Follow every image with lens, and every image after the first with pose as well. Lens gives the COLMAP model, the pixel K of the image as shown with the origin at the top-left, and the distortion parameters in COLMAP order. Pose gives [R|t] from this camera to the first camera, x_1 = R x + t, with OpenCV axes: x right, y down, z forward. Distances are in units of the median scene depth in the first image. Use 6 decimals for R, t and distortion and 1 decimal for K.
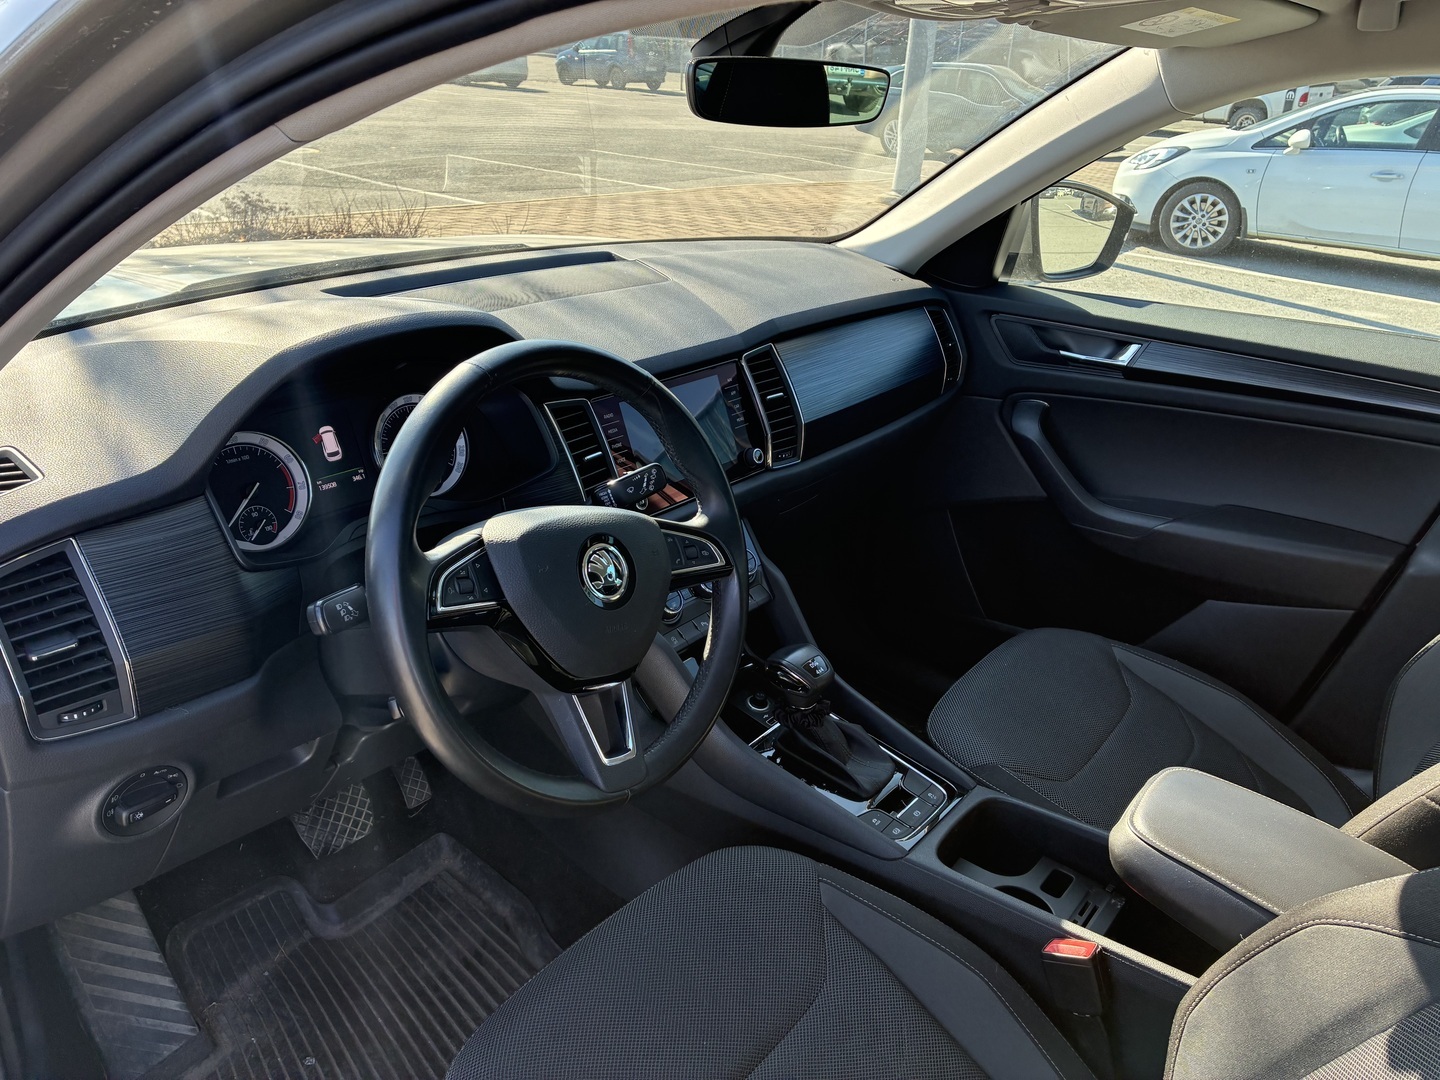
lens RADIAL K [[1118.4, 0, 725.1], [0, 1118.4, 509.3], [0, 0, 1]] dist [0.034457, -0.075305]
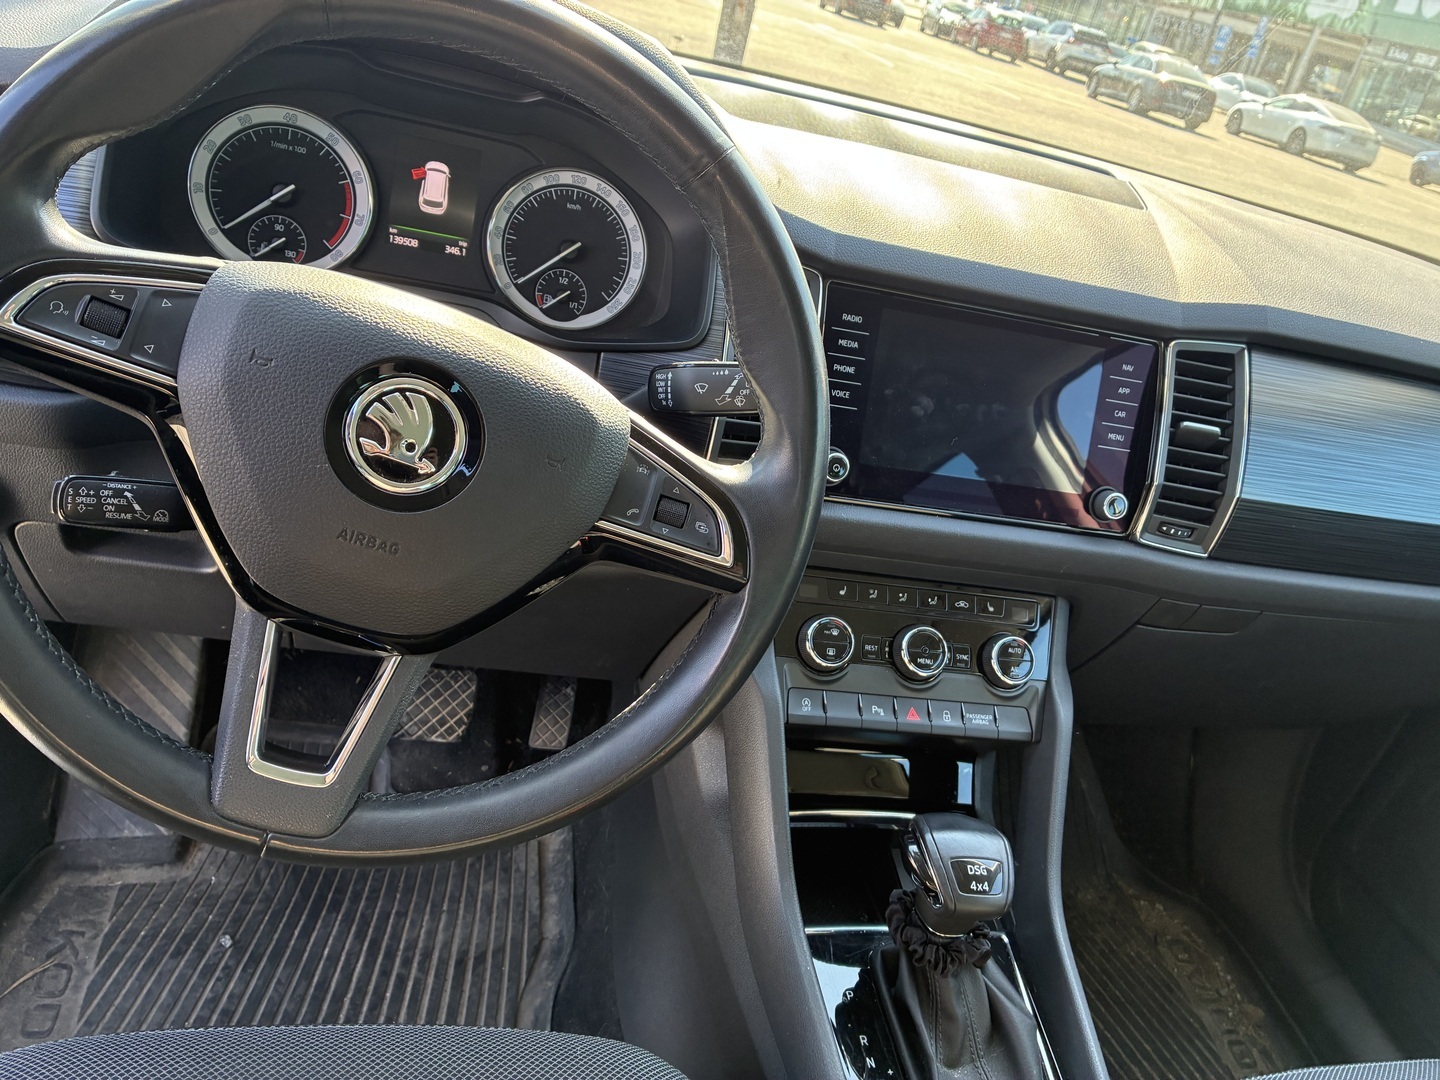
lens RADIAL K [[1118.4, 0, 725.1], [0, 1118.4, 509.3], [0, 0, 1]] dist [0.034457, -0.075305]
pose [[0.752361, 0.405539, -0.519126, 0.176221], [-0.423511, 0.901373, 0.090361, -0.013585], [0.504571, 0.151871, 0.849908, 0.402985]]
